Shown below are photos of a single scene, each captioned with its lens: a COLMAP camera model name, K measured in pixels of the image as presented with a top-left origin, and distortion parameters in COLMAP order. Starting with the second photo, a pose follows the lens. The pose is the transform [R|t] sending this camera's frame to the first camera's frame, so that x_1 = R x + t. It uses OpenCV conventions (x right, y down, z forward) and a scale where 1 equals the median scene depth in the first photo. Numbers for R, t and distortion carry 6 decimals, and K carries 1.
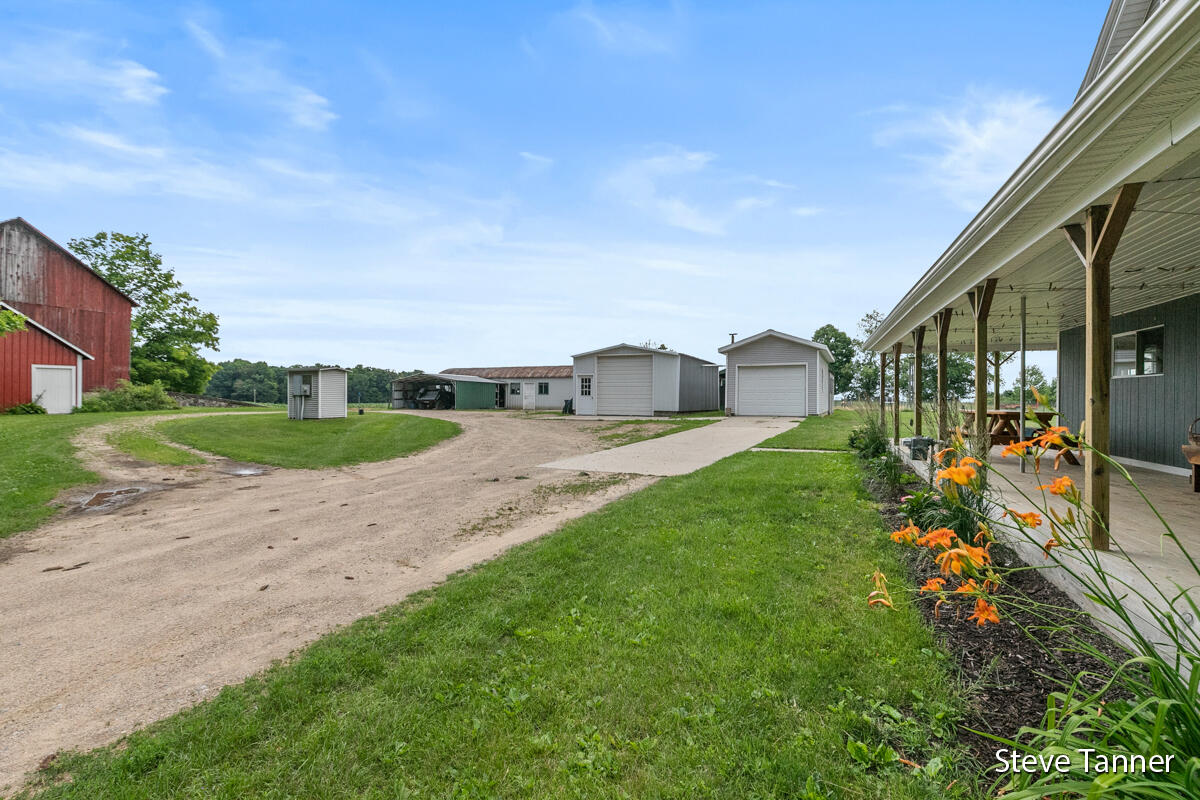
lens RADIAL K [[572.4, 0, 598.4], [0, 572.4, 400.2], [0, 0, 1]] dist [-0.009895, 0.000391]
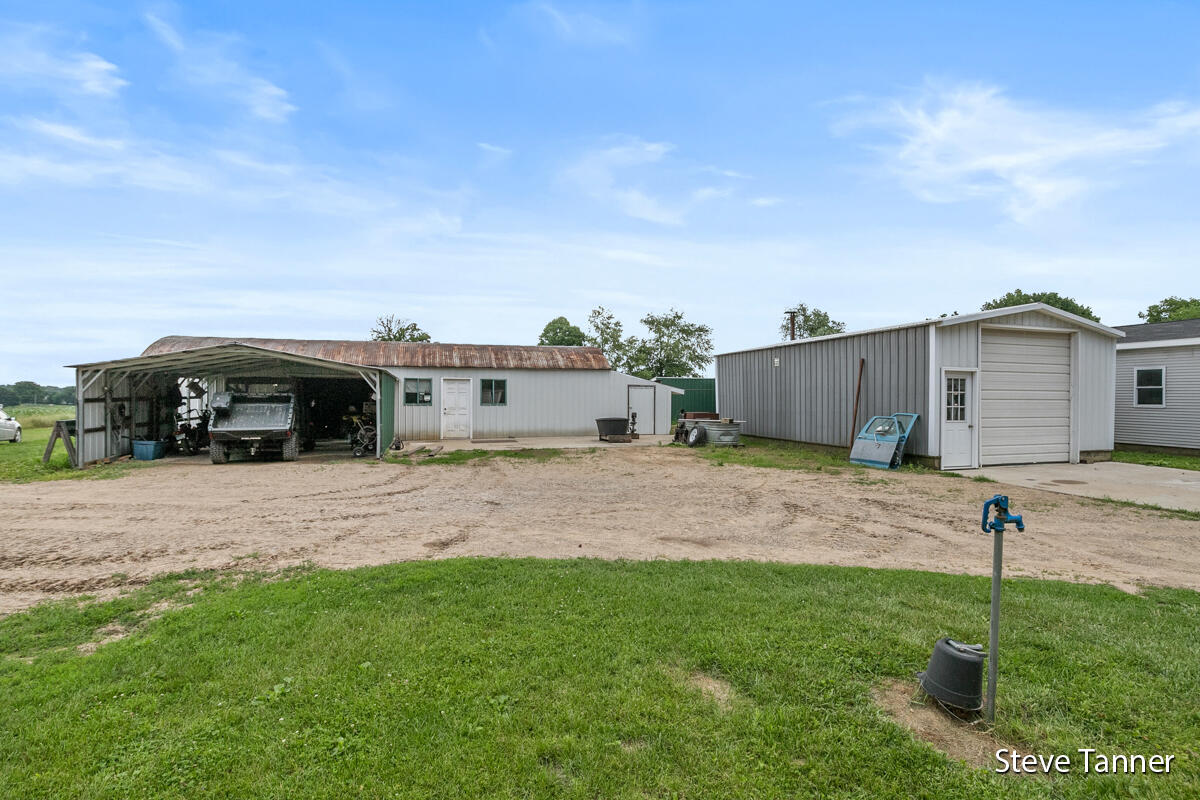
lens RADIAL K [[572.4, 0, 599.8], [0, 572.4, 405.4], [0, 0, 1]] dist [-0.009895, 0.000391]
pose [[0.750302, -0.011498, 0.660995, -0.336902], [-0.000904, 0.999830, 0.018418, -0.018480], [-0.661095, -0.014417, 0.750164, 0.606489]]
